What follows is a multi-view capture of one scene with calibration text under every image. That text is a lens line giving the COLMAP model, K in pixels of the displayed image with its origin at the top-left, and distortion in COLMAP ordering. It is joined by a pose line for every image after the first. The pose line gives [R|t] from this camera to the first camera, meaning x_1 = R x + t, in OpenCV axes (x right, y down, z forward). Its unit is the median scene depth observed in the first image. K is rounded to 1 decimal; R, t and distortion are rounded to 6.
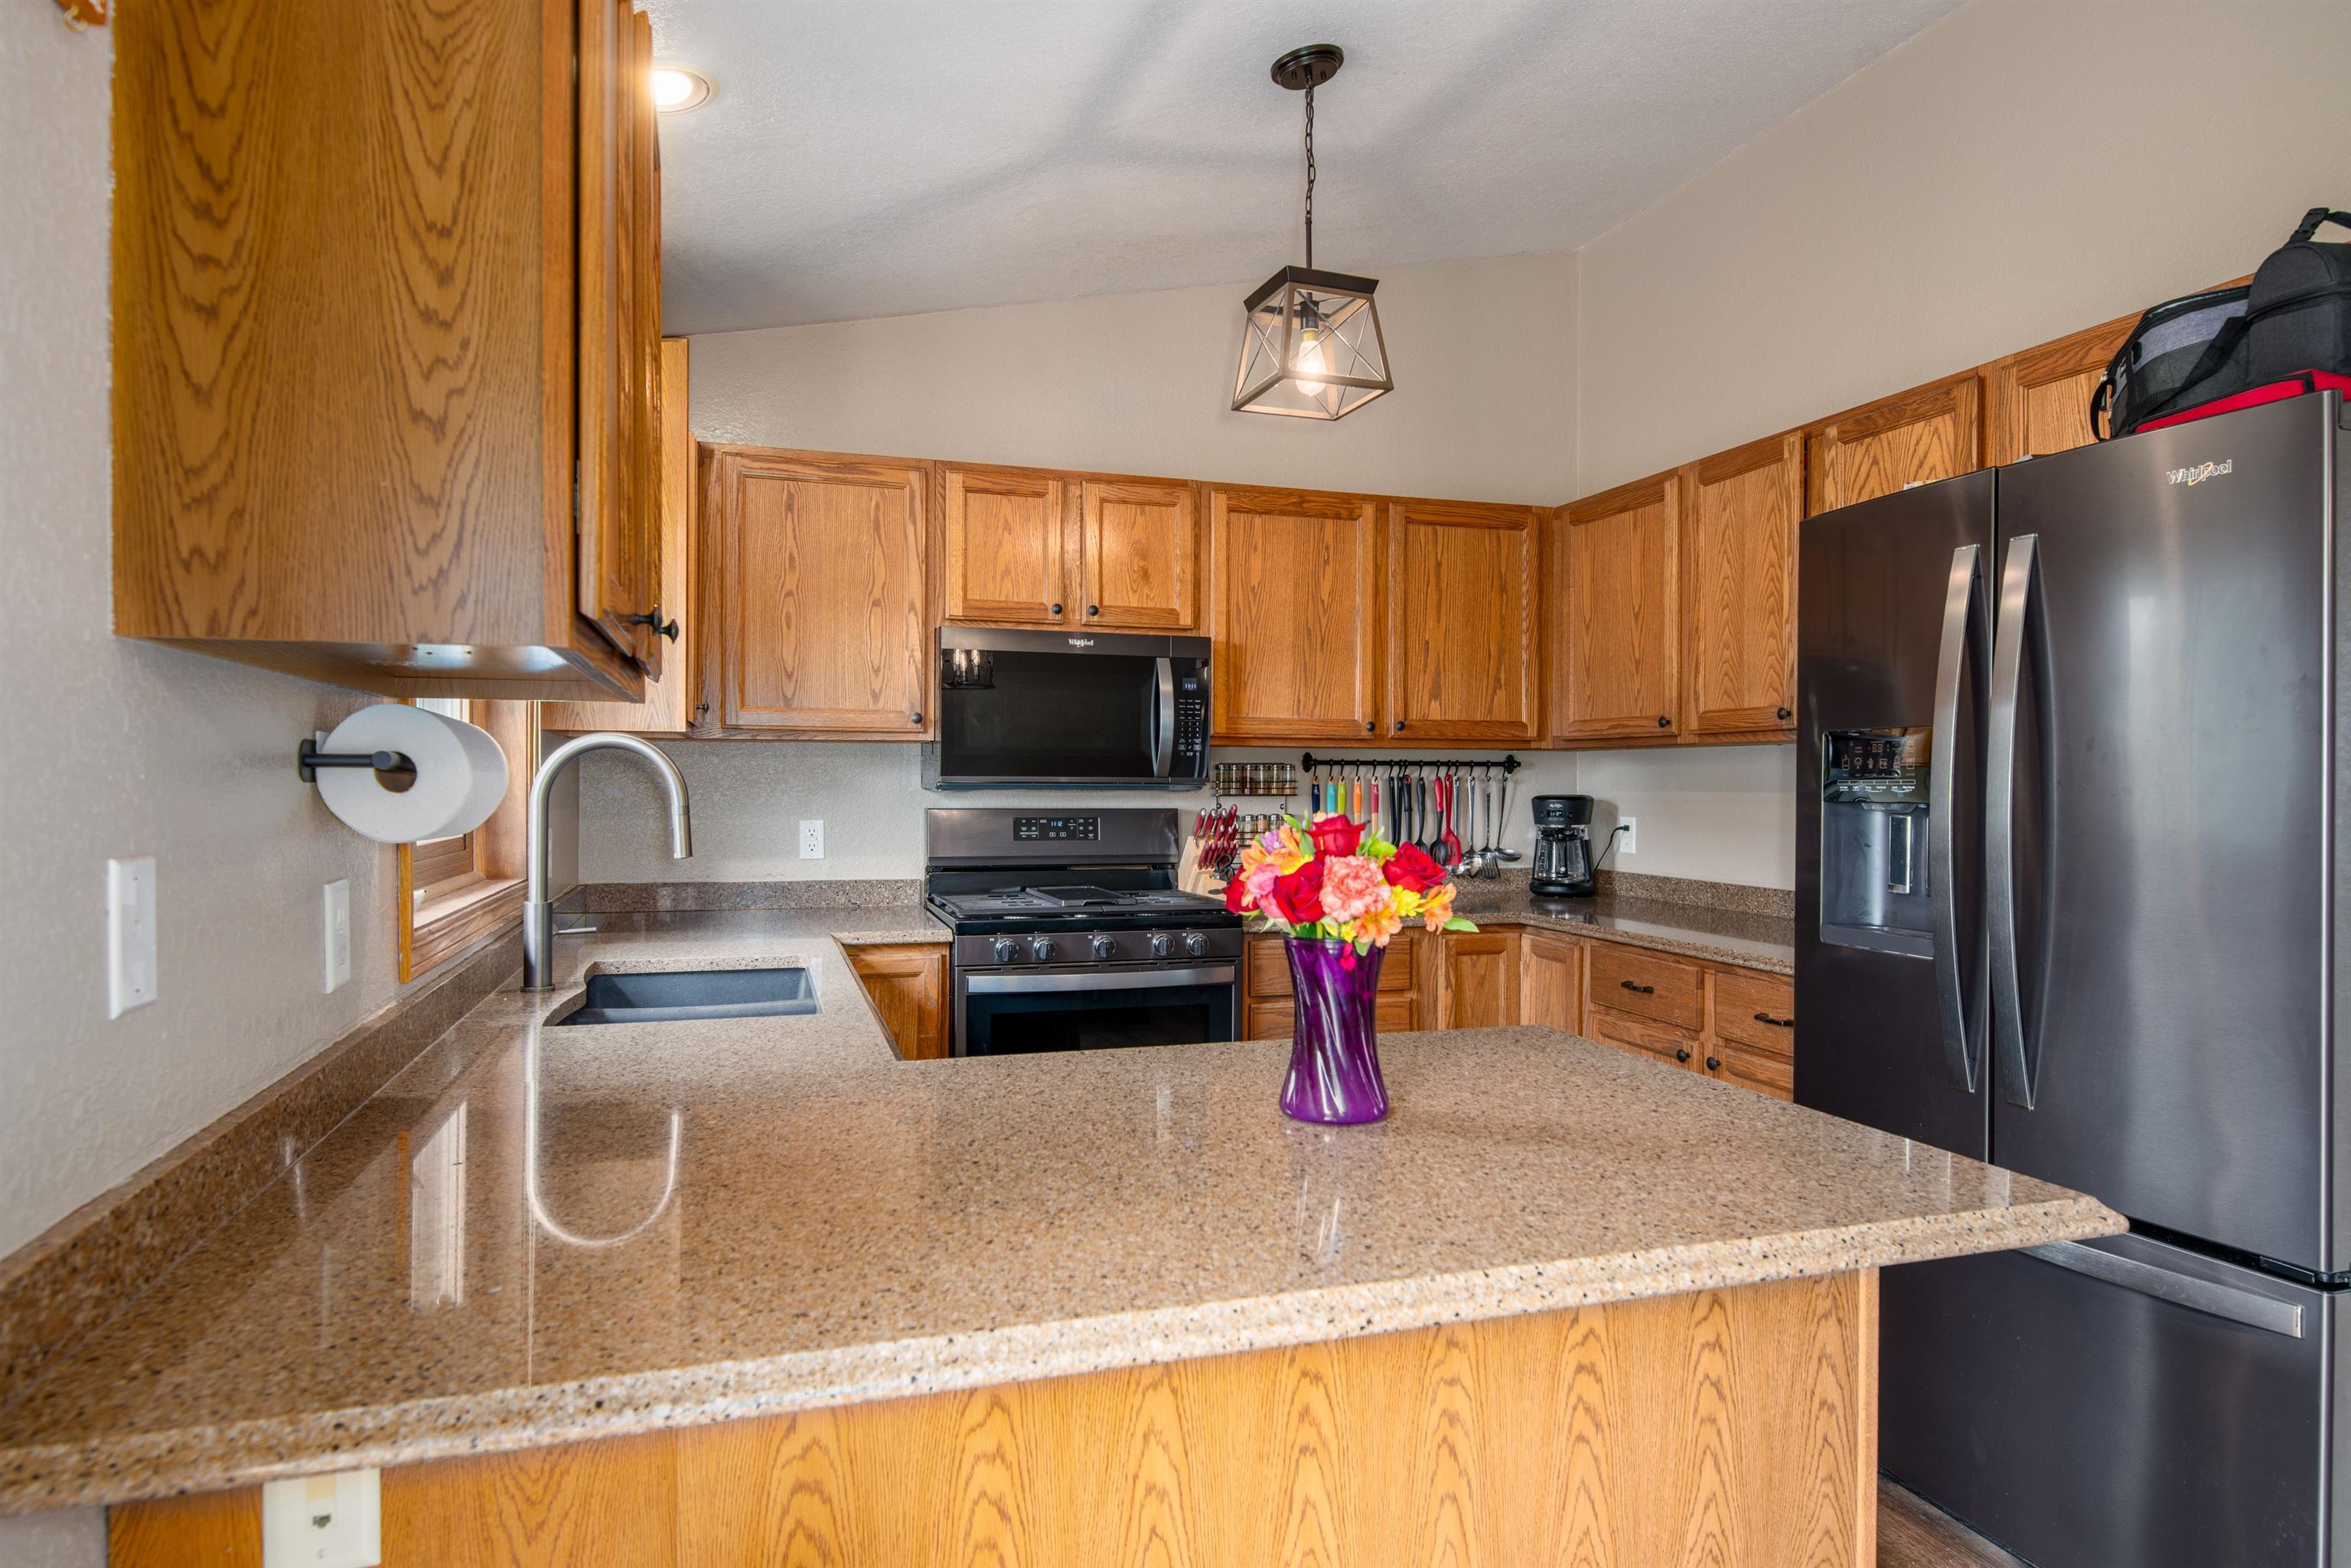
lens RADIAL K [[1257.4, 0, 1175.4], [0, 1257.4, 789.7], [0, 0, 1]] dist [0.021681, 0.000555]
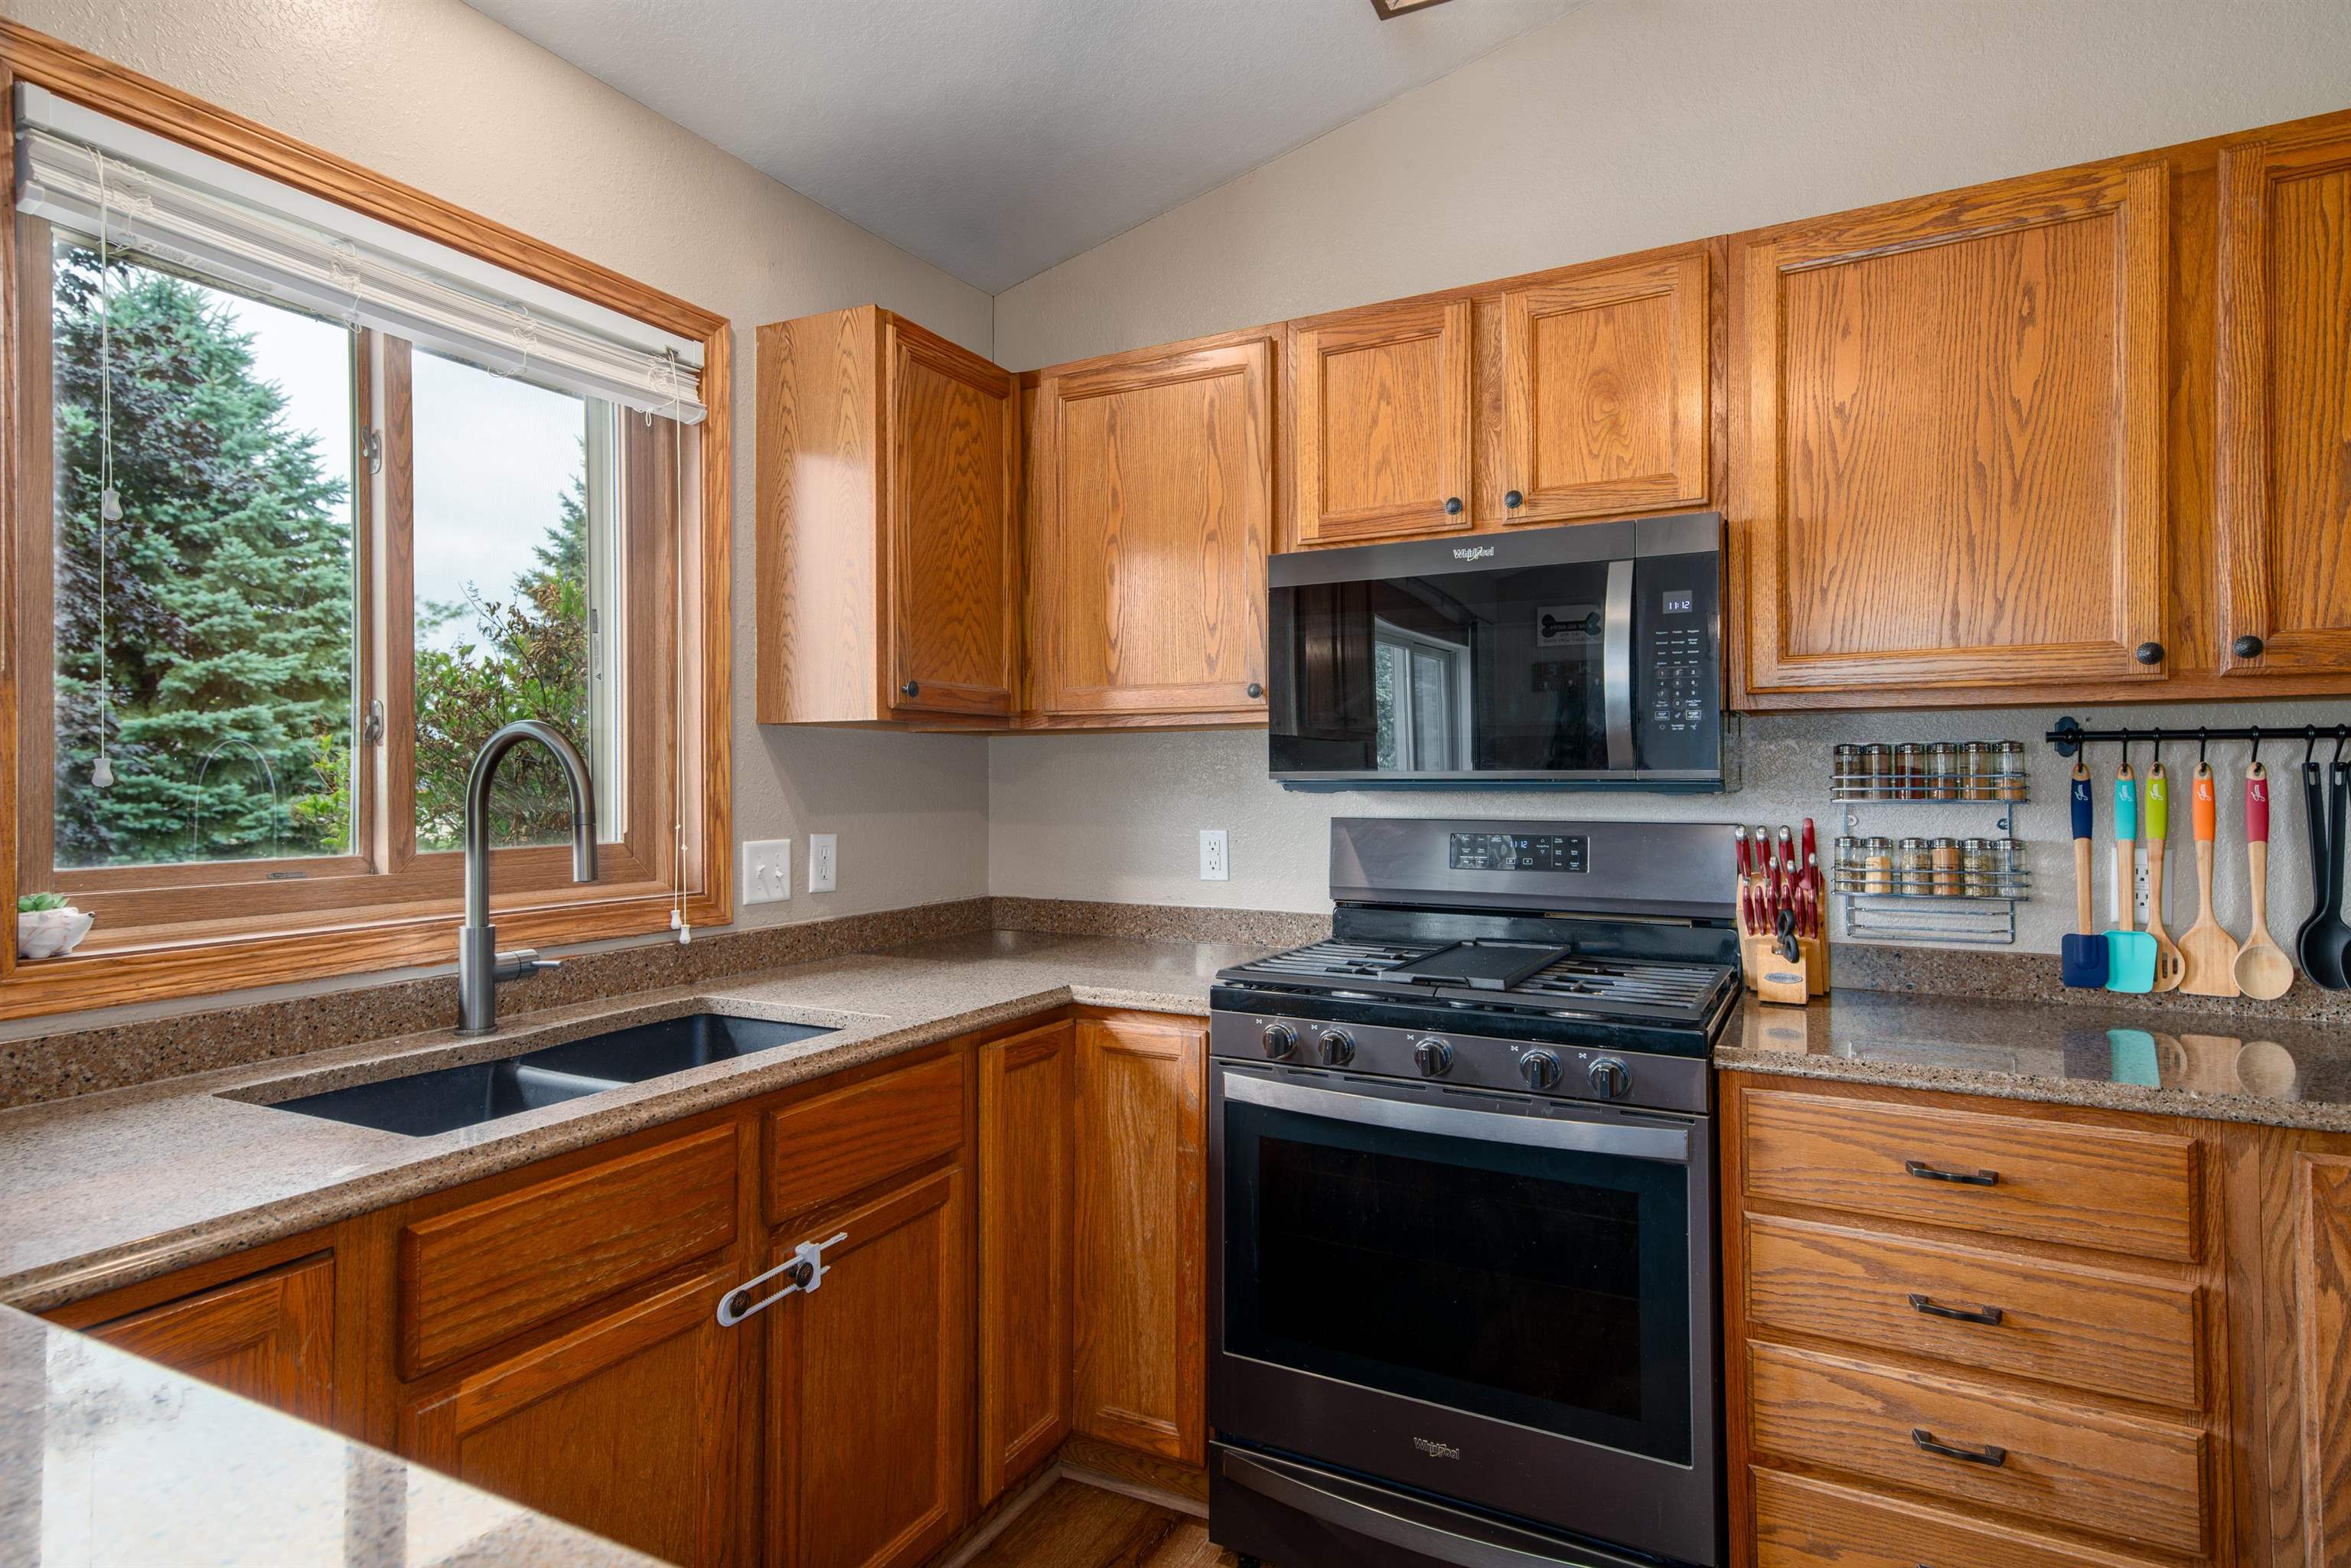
lens RADIAL K [[1257.4, 0, 1167.6], [0, 1257.4, 773.3], [0, 0, 1]] dist [0.021681, 0.000555]
pose [[0.692740, -0.009643, -0.721123, 0.255608], [-0.000096, 0.999909, -0.013463, -0.000436], [0.721188, 0.009395, 0.692676, 0.447574]]
